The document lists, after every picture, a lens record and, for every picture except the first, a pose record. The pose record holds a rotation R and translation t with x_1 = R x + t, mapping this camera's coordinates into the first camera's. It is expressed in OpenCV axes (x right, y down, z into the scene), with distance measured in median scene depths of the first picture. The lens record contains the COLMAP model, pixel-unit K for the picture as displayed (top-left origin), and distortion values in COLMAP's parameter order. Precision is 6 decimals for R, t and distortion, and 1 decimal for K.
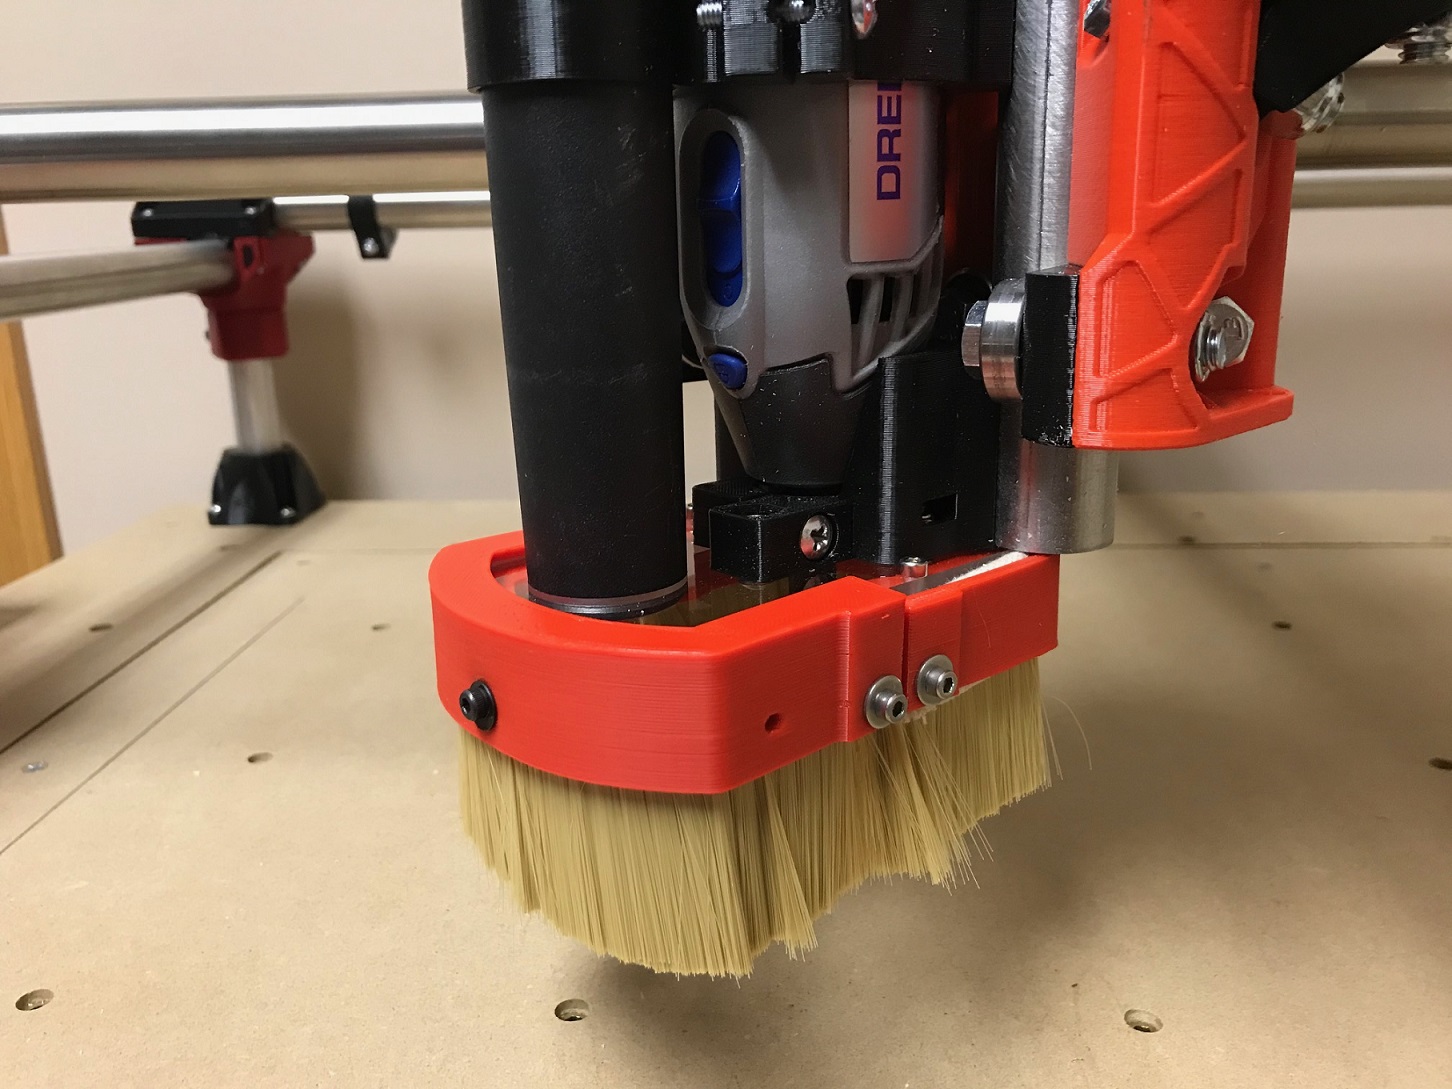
lens RADIAL K [[1179.3, 0, 726.0], [0, 1179.3, 544.5], [0, 0, 1]] dist [0.012379, 0.006583]
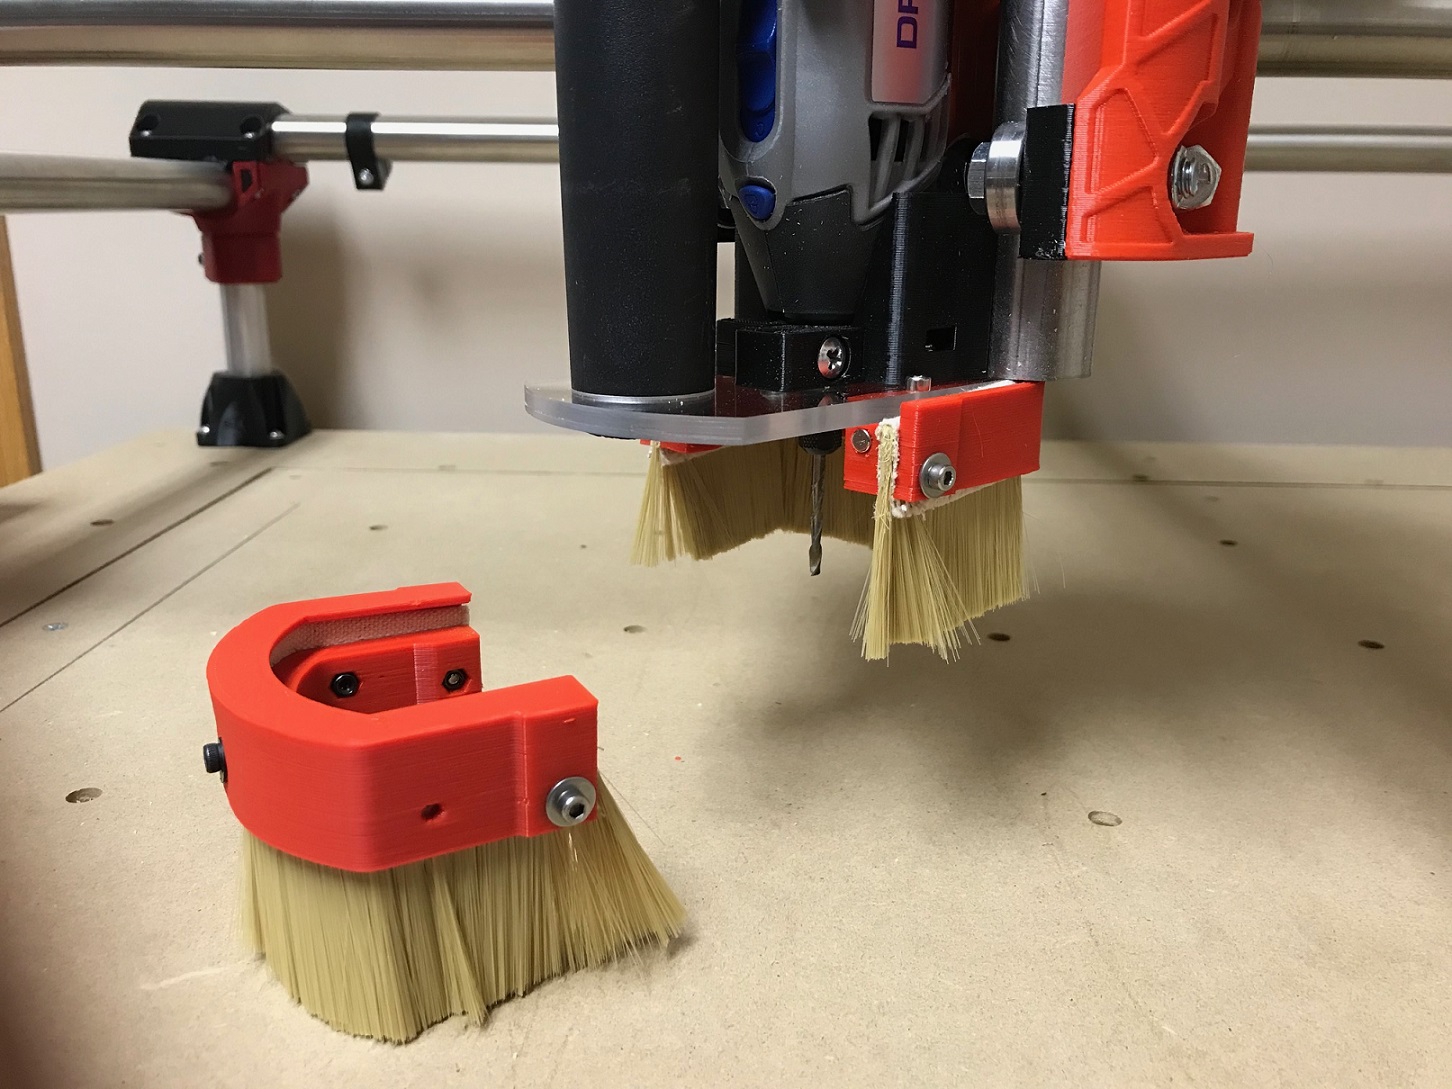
lens RADIAL K [[1179.3, 0, 726.0], [0, 1179.3, 544.5], [0, 0, 1]] dist [0.012379, 0.006583]
pose [[0.998793, 0.024128, 0.042789, -0.068355], [-0.023987, 0.999705, -0.003817, 0.182289], [-0.042868, 0.002786, 0.999077, -0.115888]]
